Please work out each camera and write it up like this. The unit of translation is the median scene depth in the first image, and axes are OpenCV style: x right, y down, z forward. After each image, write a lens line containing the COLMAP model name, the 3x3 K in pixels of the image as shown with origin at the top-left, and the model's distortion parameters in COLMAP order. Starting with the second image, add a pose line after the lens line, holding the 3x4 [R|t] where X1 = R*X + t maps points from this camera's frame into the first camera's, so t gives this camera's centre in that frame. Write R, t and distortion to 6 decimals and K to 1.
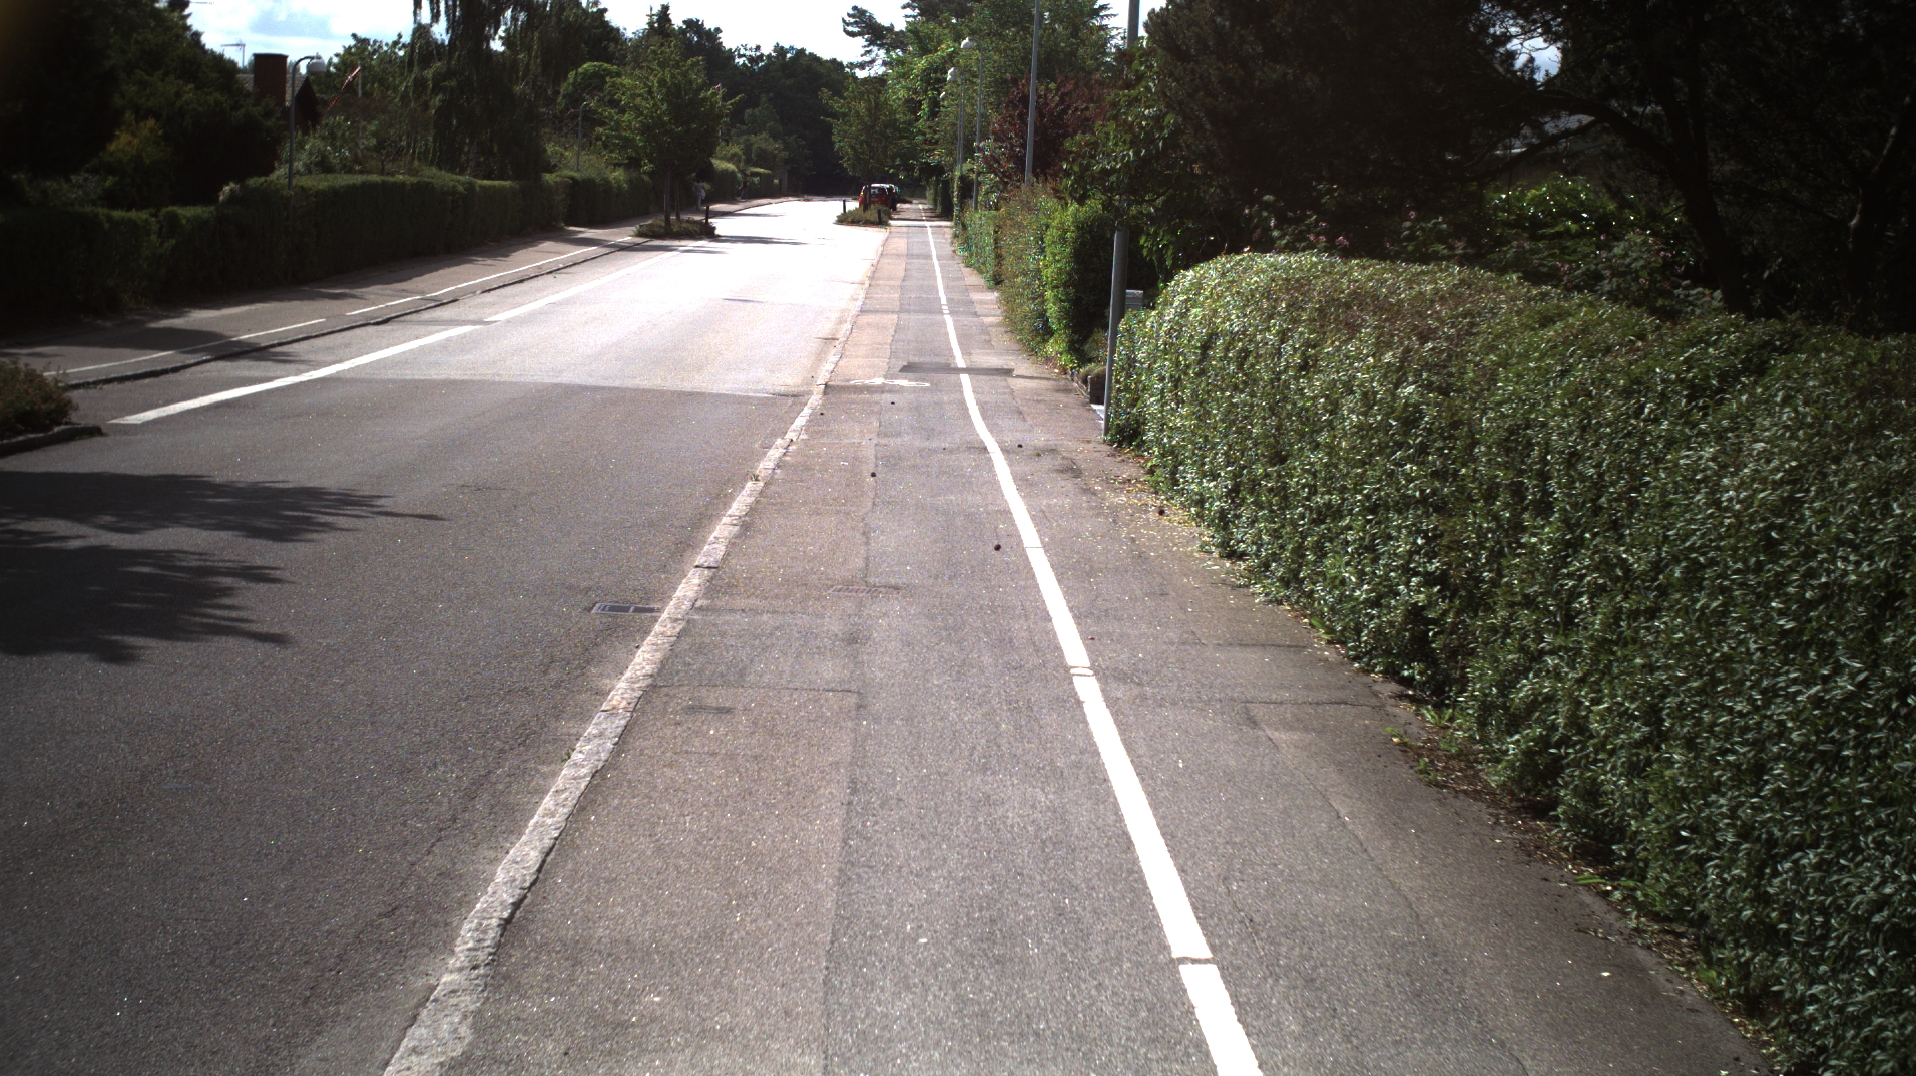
lens RADIAL K [[3221.8, 0, 958.0], [0, 3221.8, 538.0], [0, 0, 1]] dist [-0.313155, 0.573030]
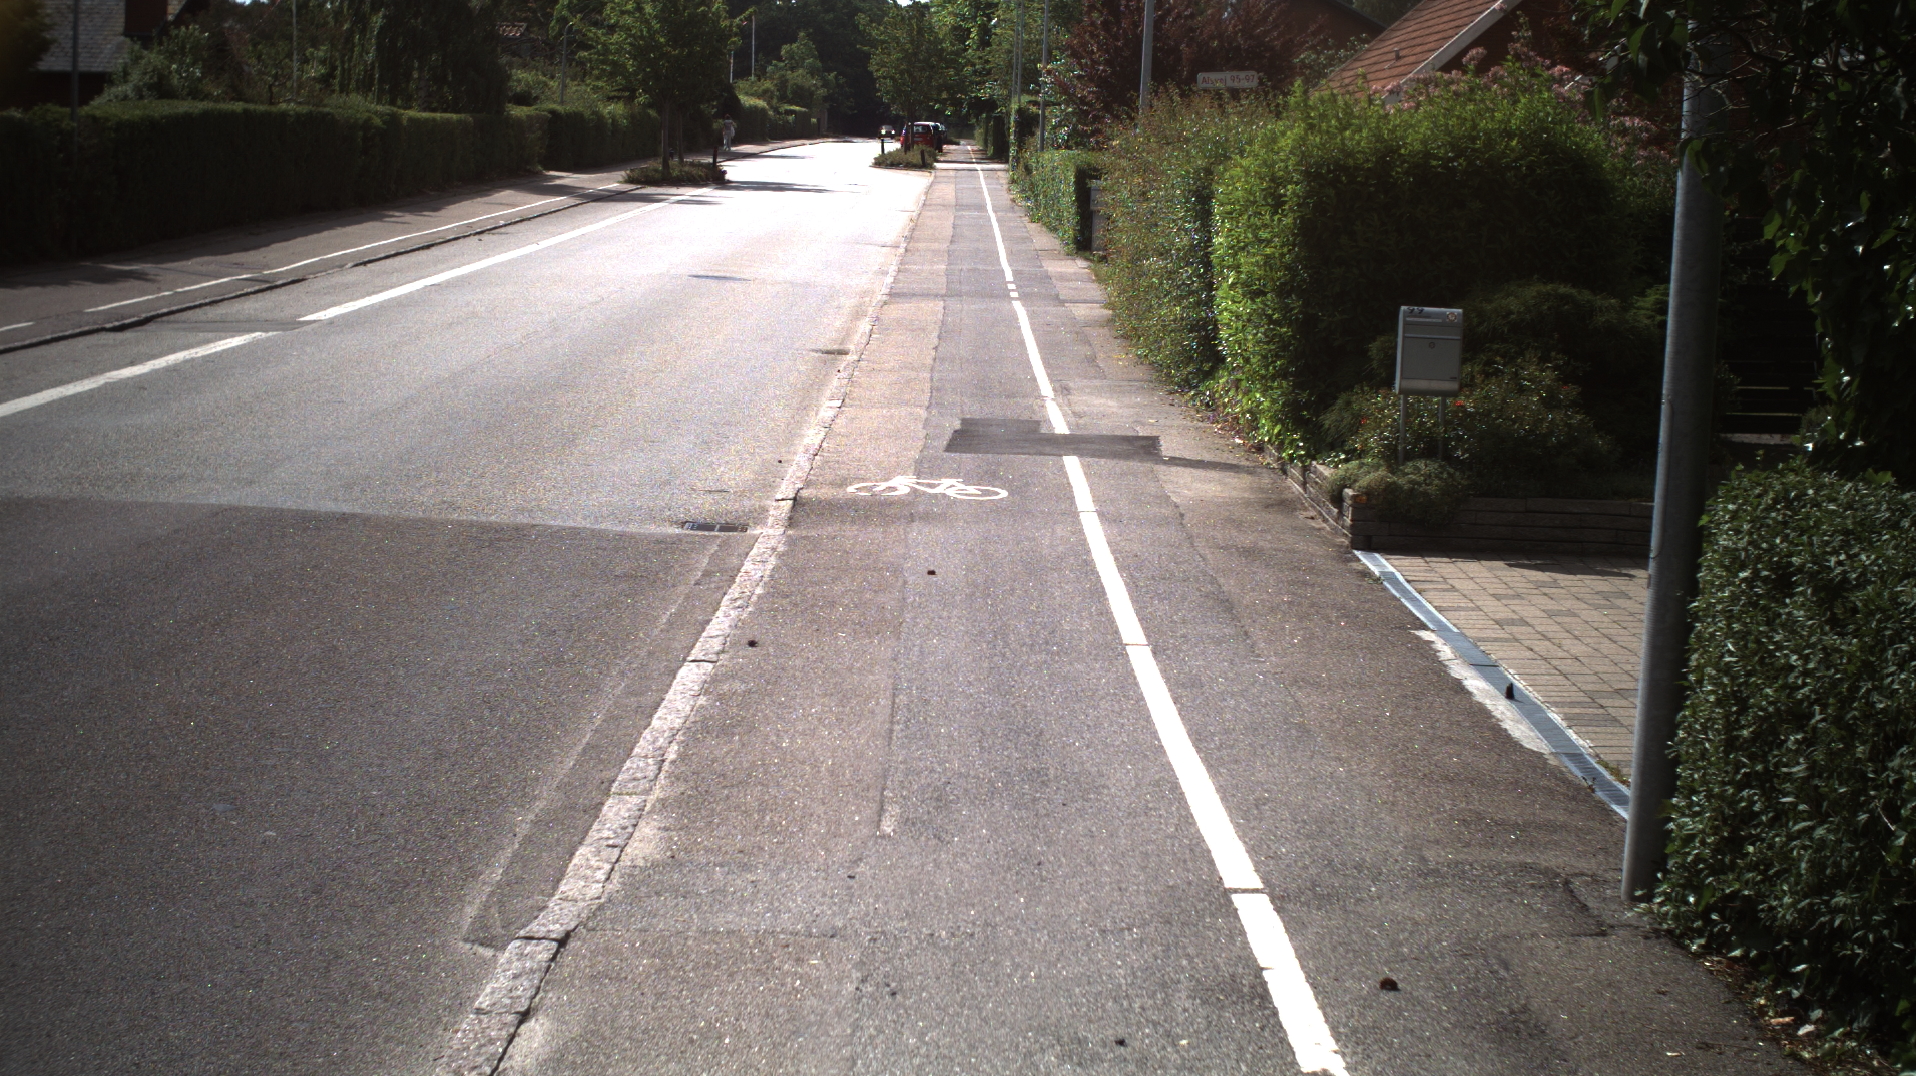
lens RADIAL K [[3221.8, 0, 958.0], [0, 3221.8, 538.0], [0, 0, 1]] dist [-0.313155, 0.573030]
pose [[0.999894, -0.000054, -0.014544, -0.007483], [0.000312, 0.999843, 0.017717, -0.040097], [0.014541, -0.017719, 0.999737, 0.410232]]
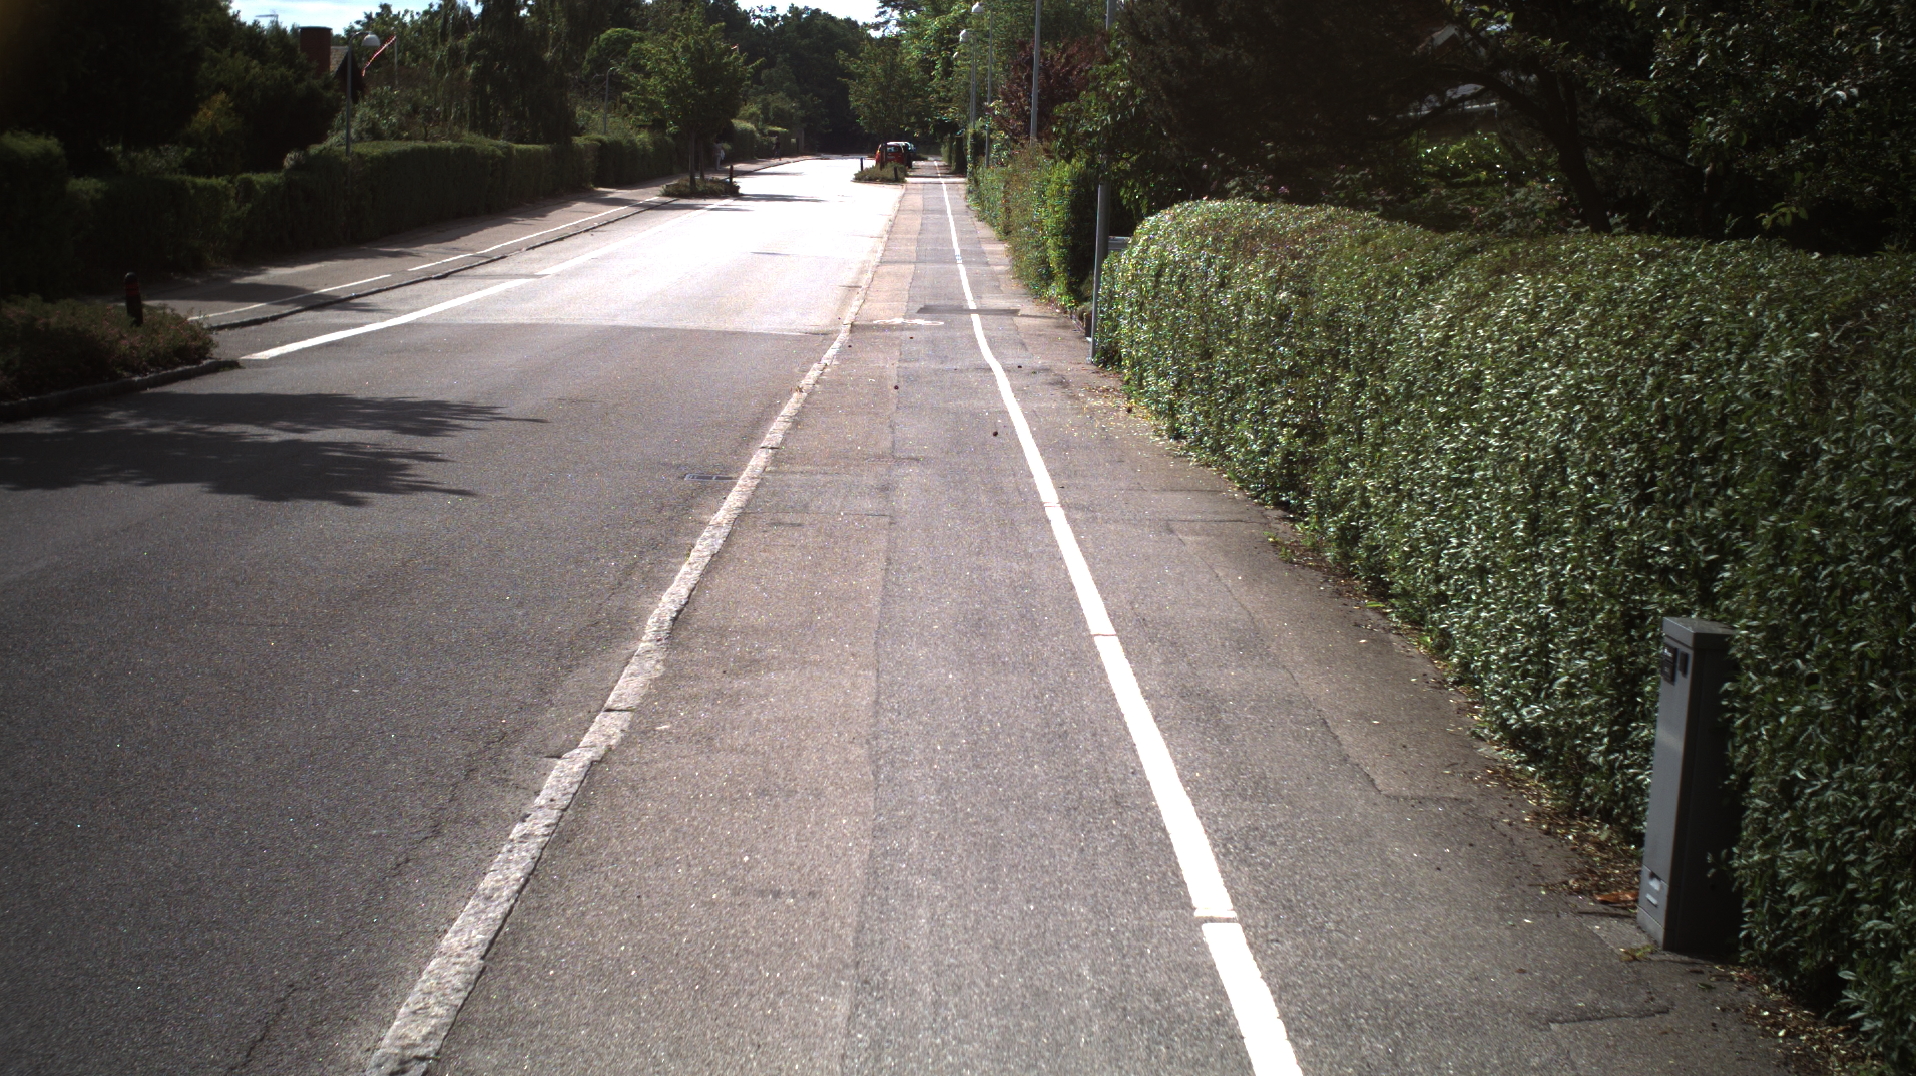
lens RADIAL K [[3221.8, 0, 958.0], [0, 3221.8, 538.0], [0, 0, 1]] dist [-0.313155, 0.573030]
pose [[0.999907, -0.012106, -0.006278, 0.001842], [0.012190, 0.999834, 0.013536, 0.009976], [0.006113, -0.013611, 0.999889, -0.101796]]
